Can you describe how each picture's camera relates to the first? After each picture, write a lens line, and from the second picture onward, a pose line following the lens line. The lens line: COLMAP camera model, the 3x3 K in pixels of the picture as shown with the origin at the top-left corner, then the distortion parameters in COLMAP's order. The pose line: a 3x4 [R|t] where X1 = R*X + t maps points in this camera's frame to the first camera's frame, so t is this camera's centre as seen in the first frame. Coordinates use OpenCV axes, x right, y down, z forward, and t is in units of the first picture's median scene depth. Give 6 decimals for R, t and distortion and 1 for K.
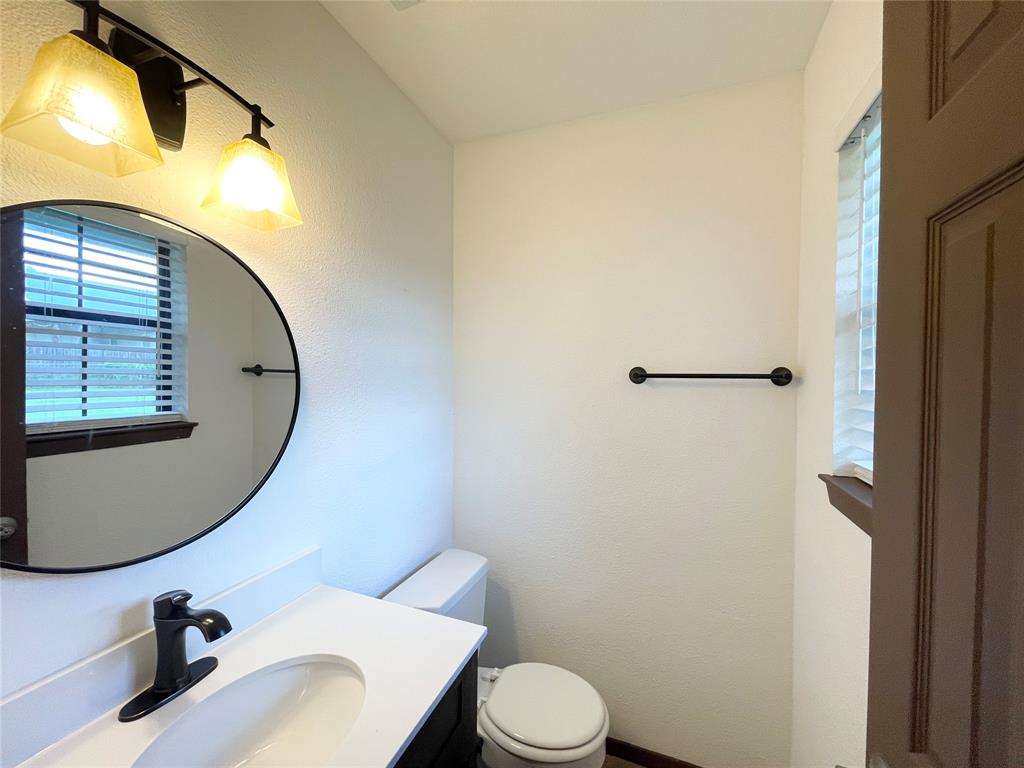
lens RADIAL K [[412.7, 0, 509.2], [0, 412.7, 388.0], [0, 0, 1]] dist [-0.003342, 0.001217]
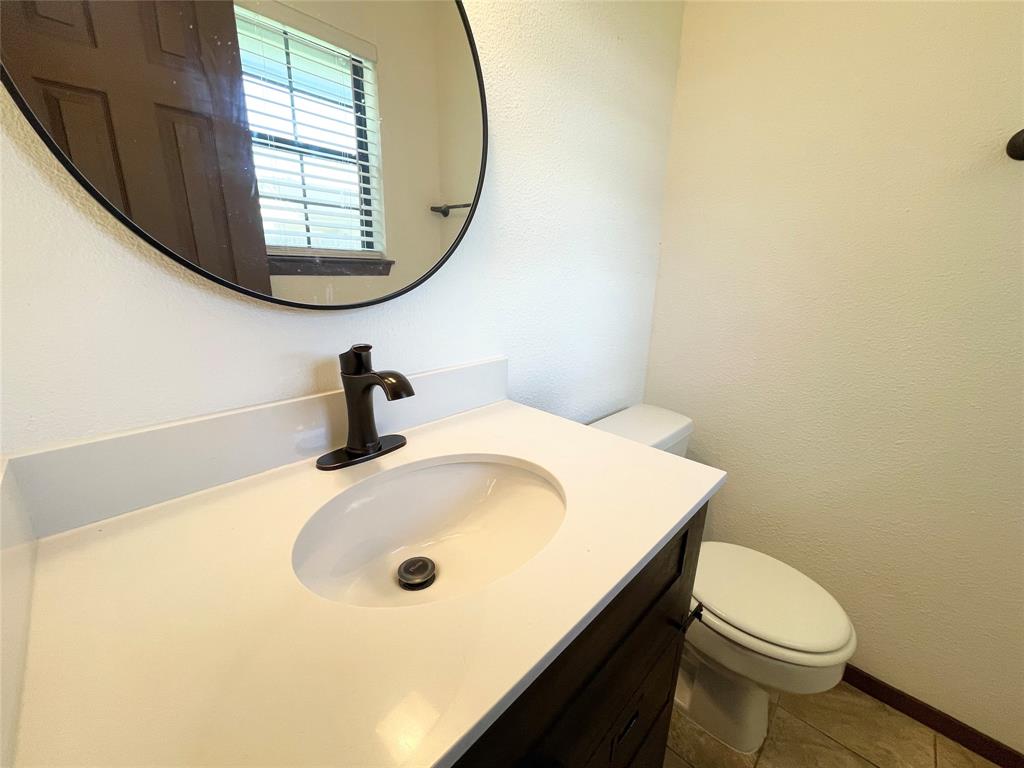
lens RADIAL K [[412.7, 0, 515.9], [0, 412.7, 378.4], [0, 0, 1]] dist [-0.003342, 0.001217]
pose [[0.925573, 0.104006, -0.364002, -0.168192], [-0.020040, 0.973633, 0.227240, 0.315434], [0.378039, -0.203033, 0.903252, 0.298671]]
